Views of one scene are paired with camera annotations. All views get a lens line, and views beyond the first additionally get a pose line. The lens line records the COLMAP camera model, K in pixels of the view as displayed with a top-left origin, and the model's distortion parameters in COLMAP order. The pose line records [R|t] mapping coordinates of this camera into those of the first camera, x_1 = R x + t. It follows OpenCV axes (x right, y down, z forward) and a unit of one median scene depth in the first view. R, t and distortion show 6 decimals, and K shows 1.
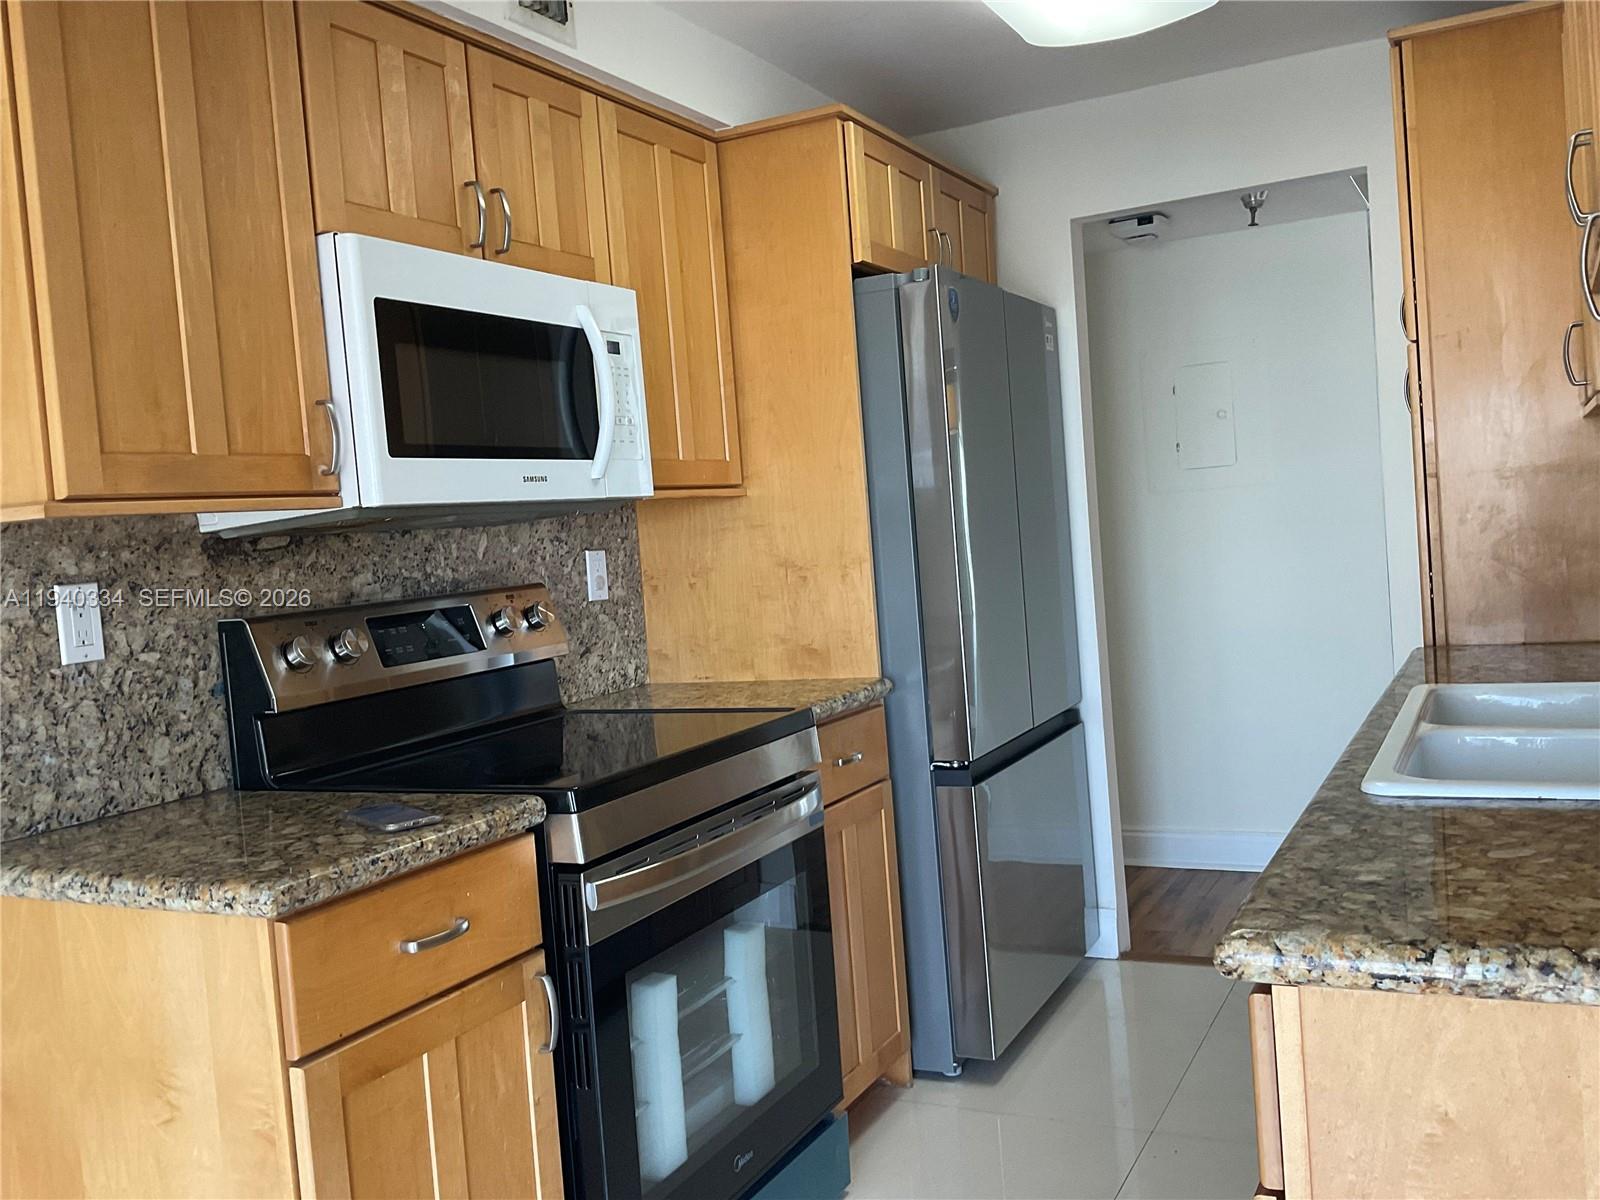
lens RADIAL K [[1430.0, 0, 801.3], [0, 1430.0, 600.9], [0, 0, 1]] dist [0.000256, -0.002053]
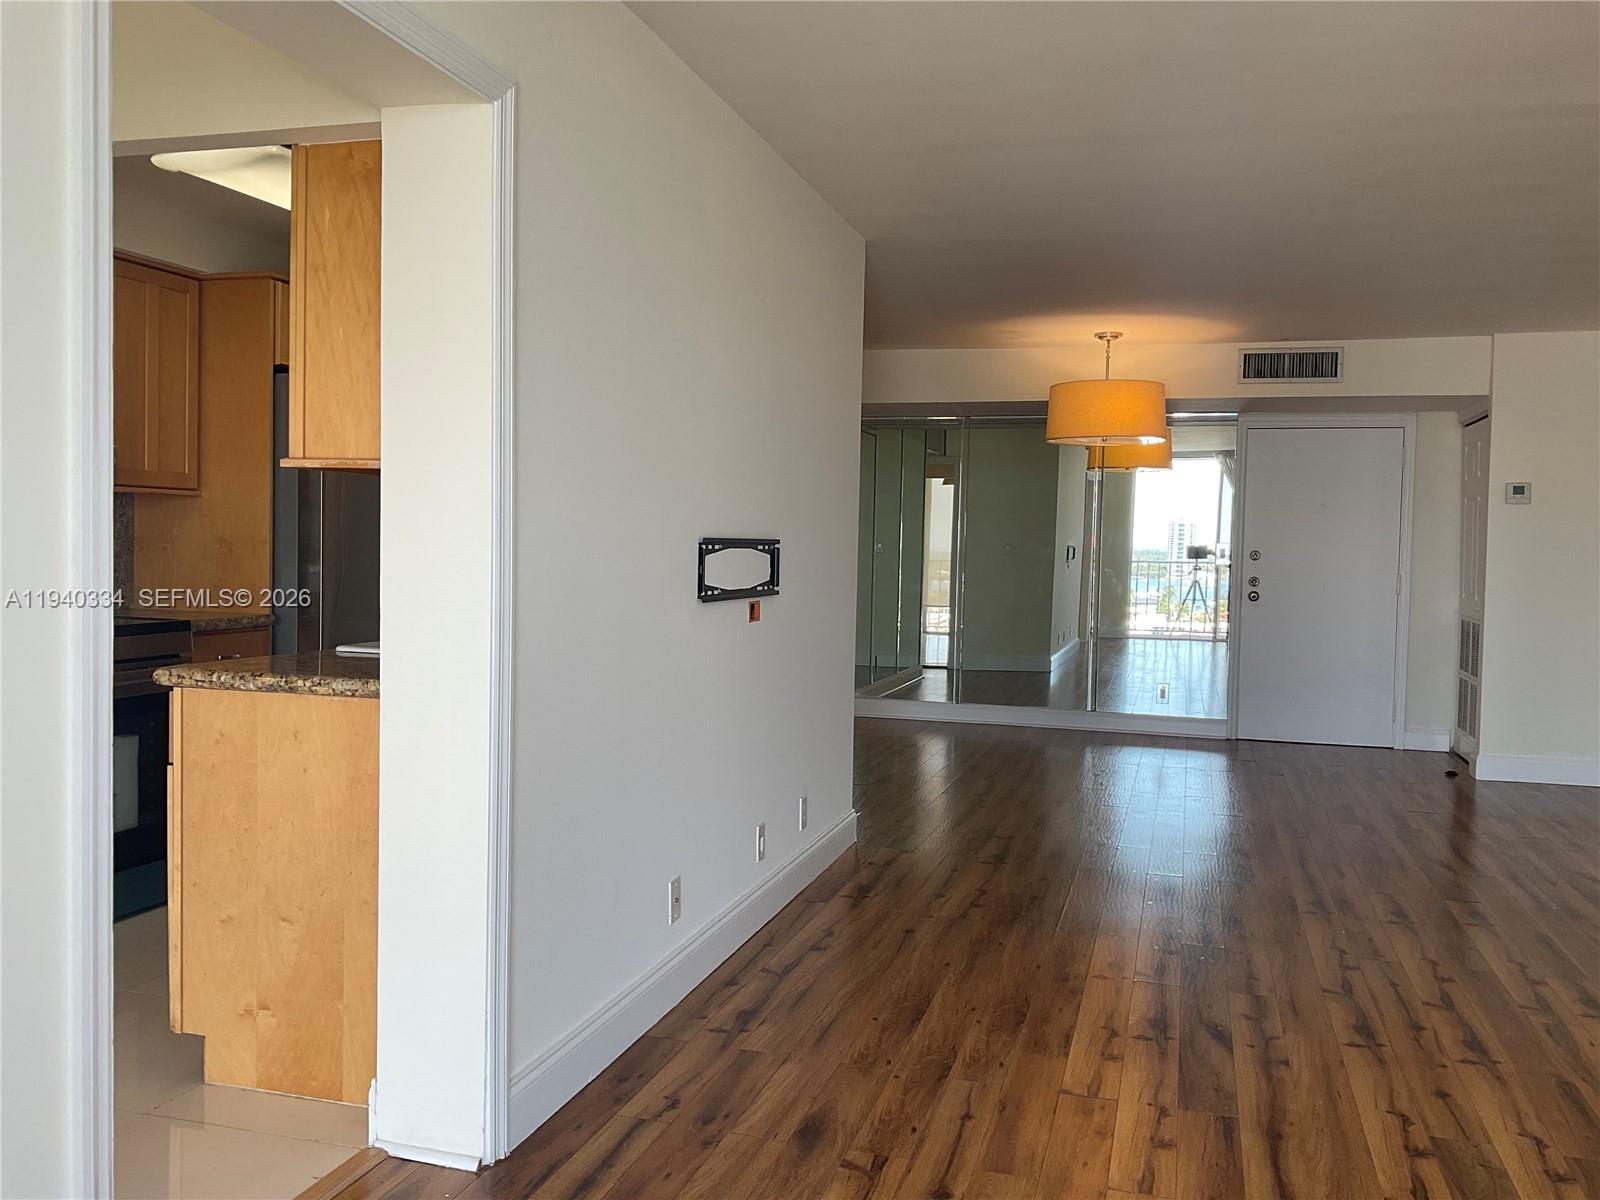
lens RADIAL K [[1336.2, 0, 797.9], [0, 1336.2, 595.8], [0, 0, 1]] dist [0.018768, -0.007805]
pose [[0.979263, 0.085982, 0.183445, 0.367413], [-0.083836, 0.996290, -0.019438, 0.012814], [-0.184435, 0.003655, 0.982838, -0.650563]]
